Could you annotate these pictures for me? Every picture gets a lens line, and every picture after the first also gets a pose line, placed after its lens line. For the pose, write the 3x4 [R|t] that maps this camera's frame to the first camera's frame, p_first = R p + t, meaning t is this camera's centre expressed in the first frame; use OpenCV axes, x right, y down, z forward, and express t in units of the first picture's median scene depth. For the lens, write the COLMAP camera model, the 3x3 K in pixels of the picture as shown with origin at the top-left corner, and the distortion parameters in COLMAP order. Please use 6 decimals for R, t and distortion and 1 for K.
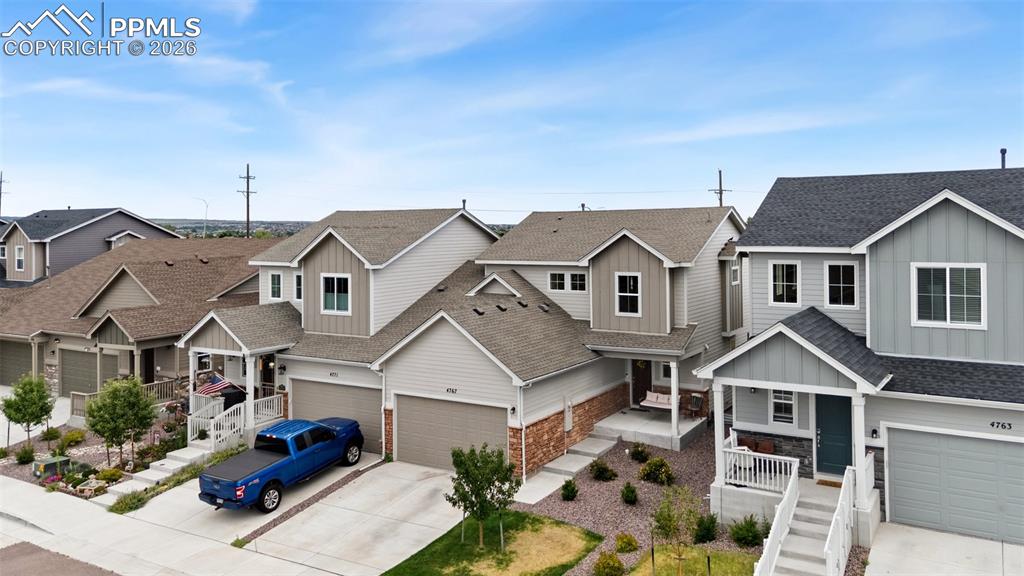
lens RADIAL K [[779.0, 0, 519.0], [0, 779.0, 233.0], [0, 0, 1]] dist [0.086922, -0.106334]
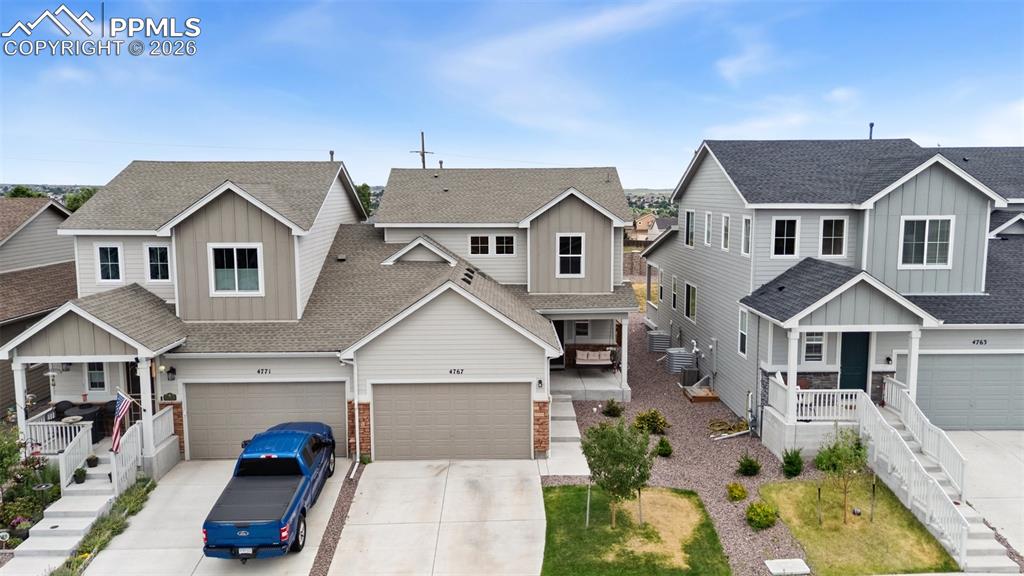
lens RADIAL K [[769.8, 0, 512.0], [0, 769.8, 288.0], [0, 0, 1]] dist [0.094067, -0.105535]
pose [[0.843550, -0.061051, 0.533570, -0.491012], [-0.002138, 0.993128, 0.117014, 0.006679], [-0.537047, -0.099848, 0.837622, 0.249238]]
